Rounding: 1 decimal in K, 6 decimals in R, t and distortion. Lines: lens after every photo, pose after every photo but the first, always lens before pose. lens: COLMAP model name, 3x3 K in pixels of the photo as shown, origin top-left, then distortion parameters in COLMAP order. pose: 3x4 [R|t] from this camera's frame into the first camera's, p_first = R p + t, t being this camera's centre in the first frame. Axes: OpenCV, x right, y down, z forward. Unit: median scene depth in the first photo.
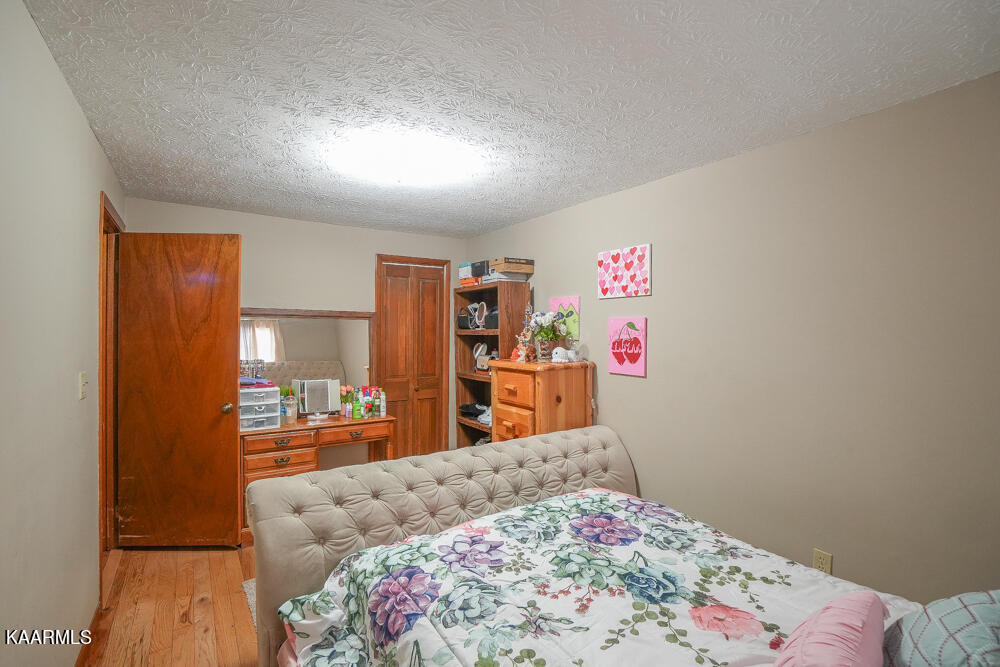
lens RADIAL K [[458.6, 0, 497.0], [0, 458.6, 338.8], [0, 0, 1]] dist [0.001280, 0.000425]
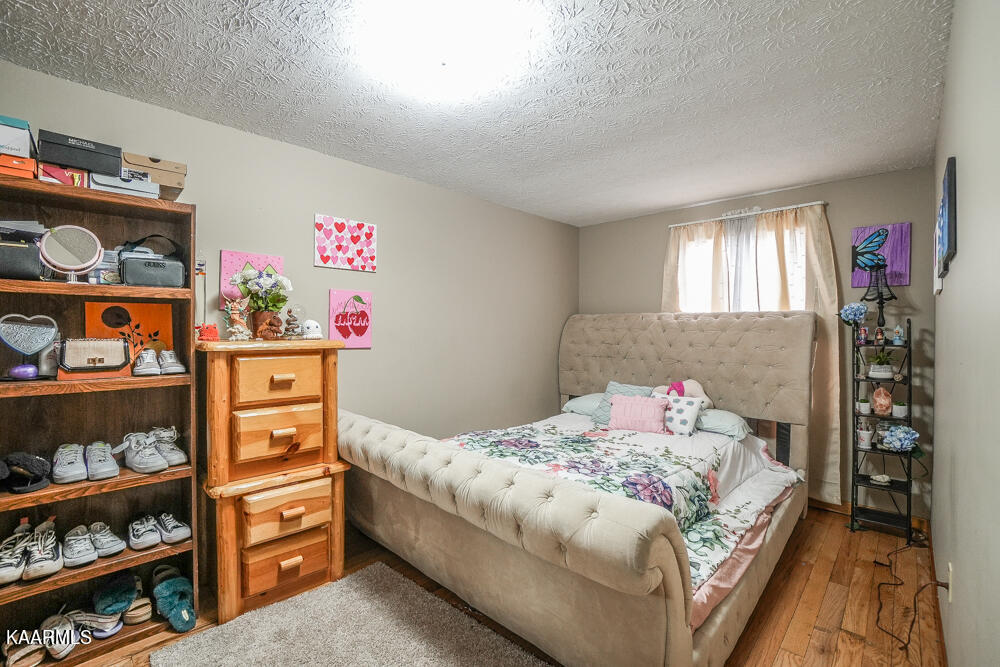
lens RADIAL K [[458.6, 0, 497.4], [0, 458.6, 325.9], [0, 0, 1]] dist [0.001280, 0.000425]
pose [[-0.209660, 0.004522, 0.977764, -0.768328], [0.011371, 0.999933, -0.002186, 0.036859], [-0.977708, 0.010660, -0.209697, 0.915620]]
